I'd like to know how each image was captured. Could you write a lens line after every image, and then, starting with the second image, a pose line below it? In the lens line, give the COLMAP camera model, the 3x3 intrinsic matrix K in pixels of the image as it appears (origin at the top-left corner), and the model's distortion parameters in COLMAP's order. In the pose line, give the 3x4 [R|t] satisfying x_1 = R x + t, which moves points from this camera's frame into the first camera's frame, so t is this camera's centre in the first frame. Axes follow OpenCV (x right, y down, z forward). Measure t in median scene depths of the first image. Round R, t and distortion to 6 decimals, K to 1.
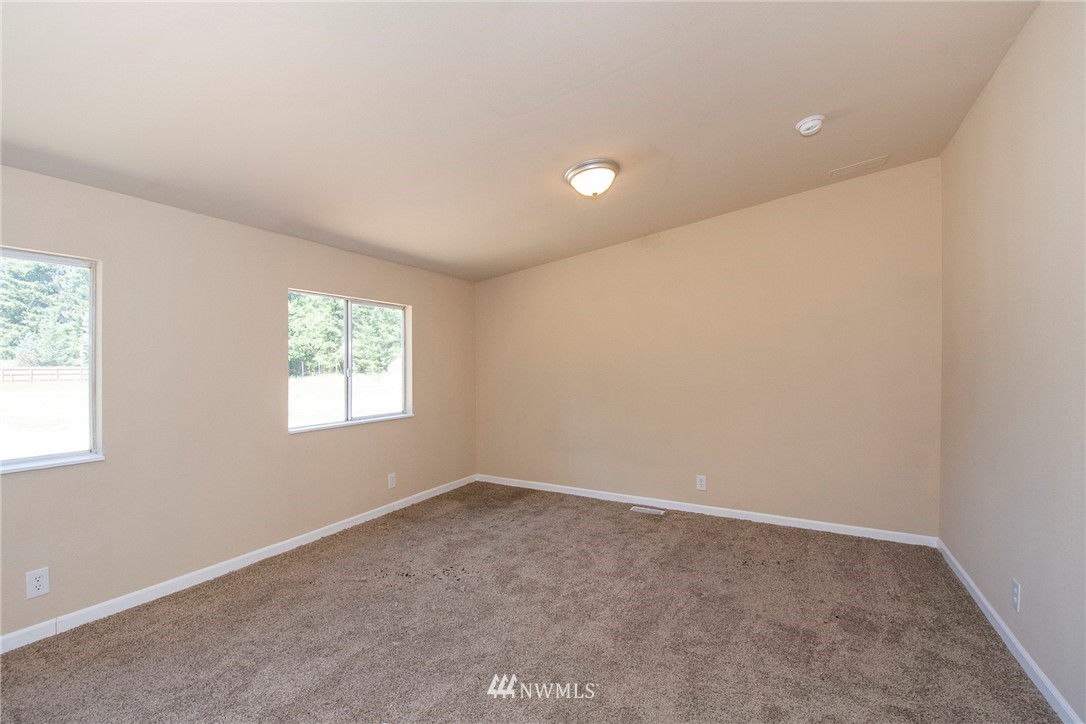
lens RADIAL K [[466.2, 0, 558.6], [0, 466.2, 362.6], [0, 0, 1]] dist [-0.001467, -0.009785]
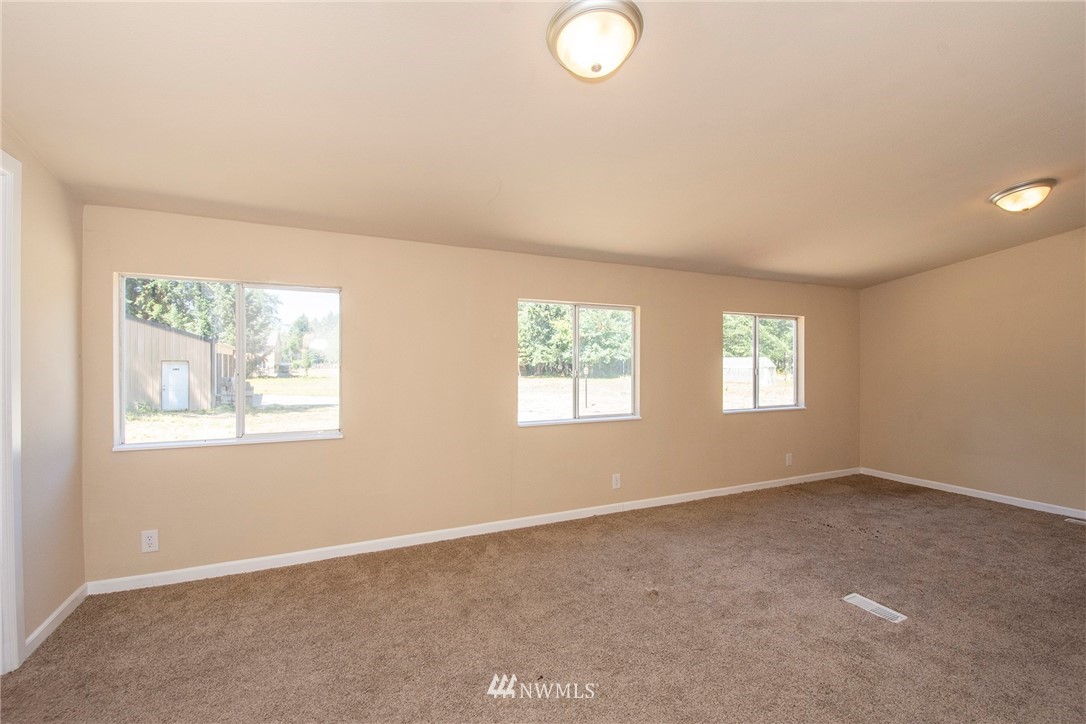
lens RADIAL K [[466.2, 0, 558.6], [0, 466.2, 362.6], [0, 0, 1]] dist [-0.001467, -0.009785]
pose [[0.787058, 0.005052, -0.616858, -0.096073], [-0.004324, 0.999987, 0.002672, -0.005137], [0.616863, 0.000565, 0.787070, -0.422575]]
